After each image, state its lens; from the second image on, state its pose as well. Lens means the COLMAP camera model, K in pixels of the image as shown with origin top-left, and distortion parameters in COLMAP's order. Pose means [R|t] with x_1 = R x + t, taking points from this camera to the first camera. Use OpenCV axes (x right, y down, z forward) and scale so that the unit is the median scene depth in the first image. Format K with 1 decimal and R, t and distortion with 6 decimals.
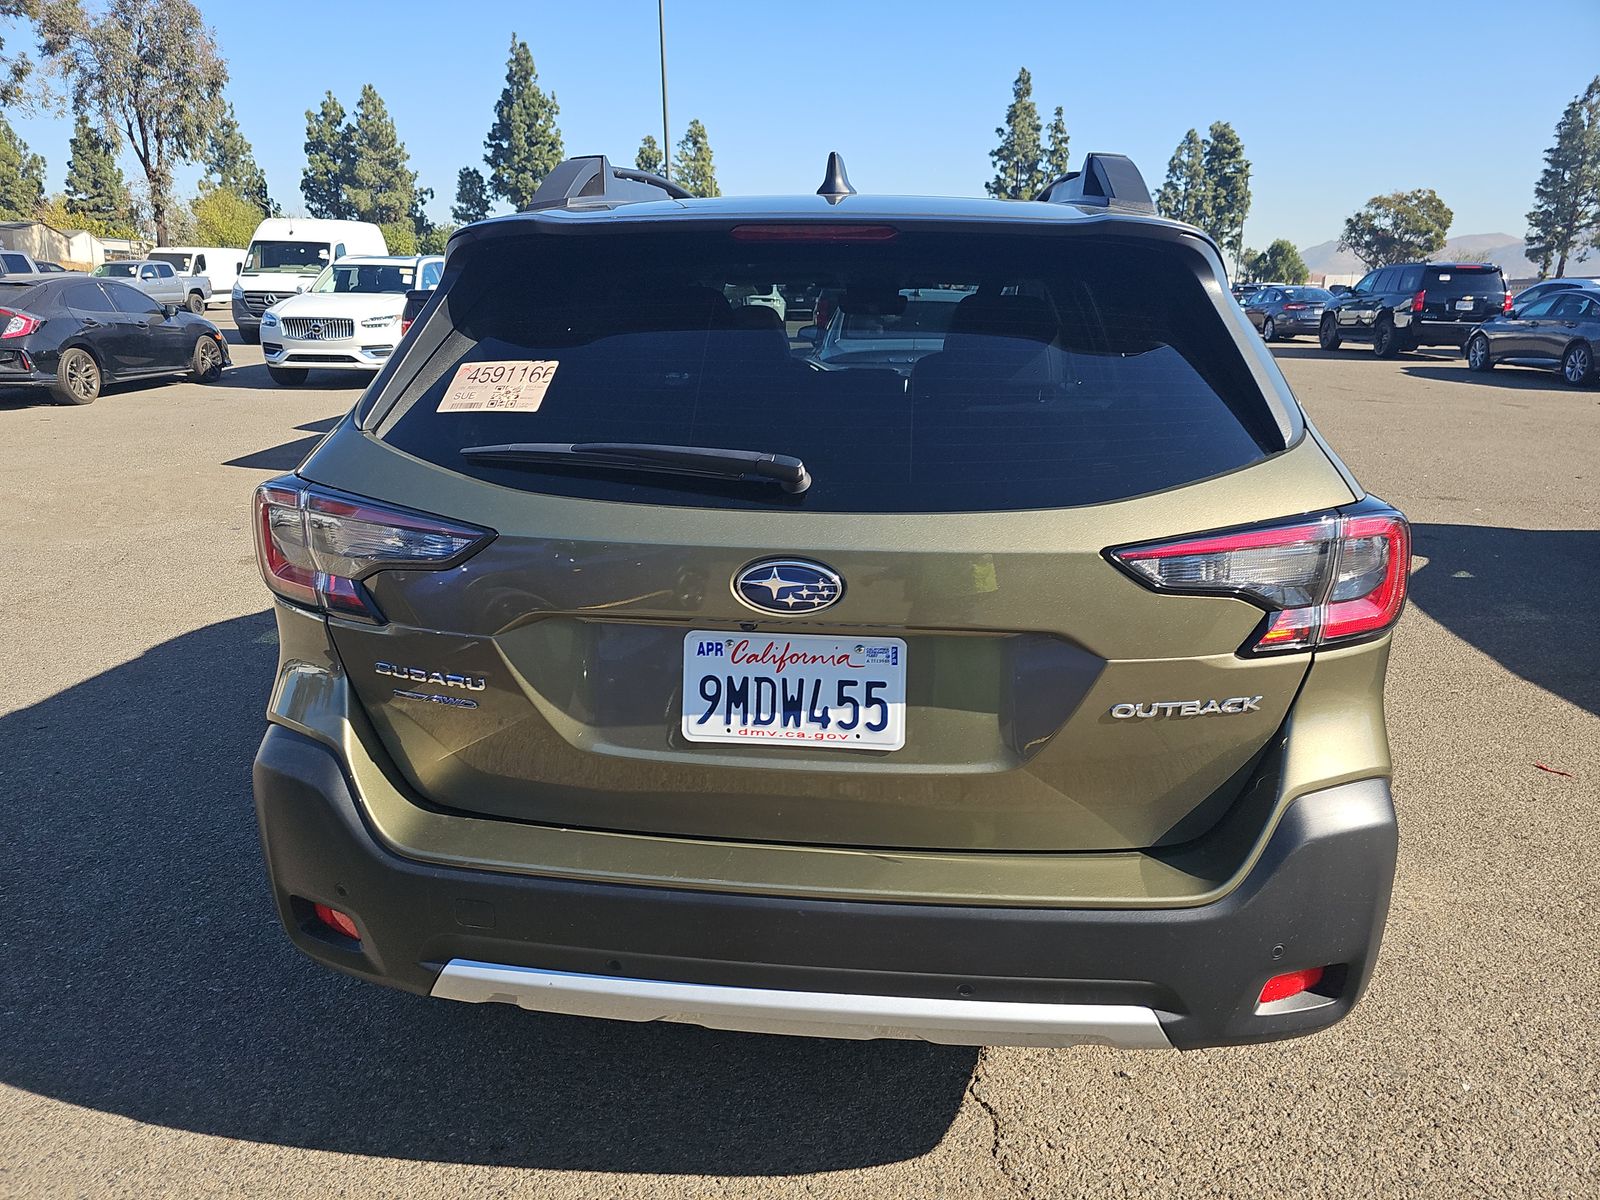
lens RADIAL K [[1062.3, 0, 790.6], [0, 1062.3, 606.8], [0, 0, 1]] dist [0.038863, -0.029852]
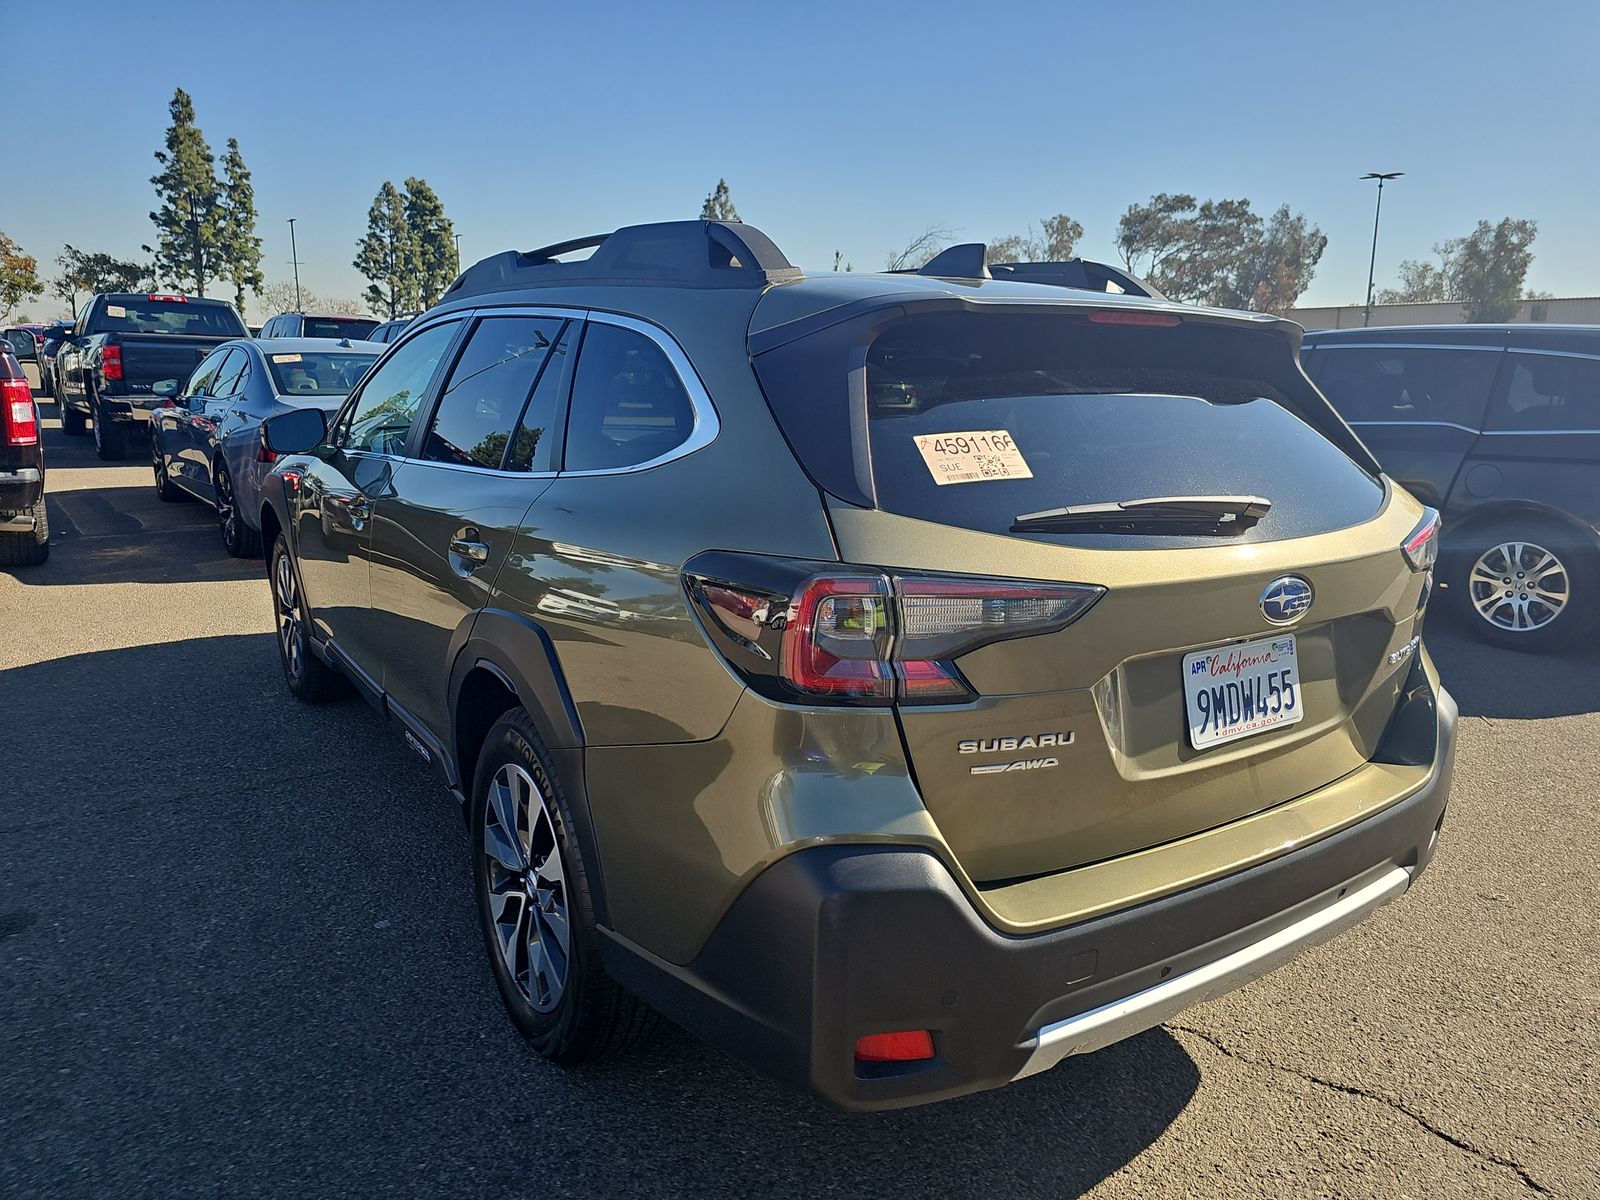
lens RADIAL K [[1150.4, 0, 802.5], [0, 1150.4, 591.7], [0, 0, 1]] dist [0.011877, -0.007804]
pose [[0.745350, -0.117812, 0.656181, -0.181386], [0.166878, 0.985898, -0.012545, -0.014813], [-0.645449, 0.118852, 0.754500, 0.046837]]
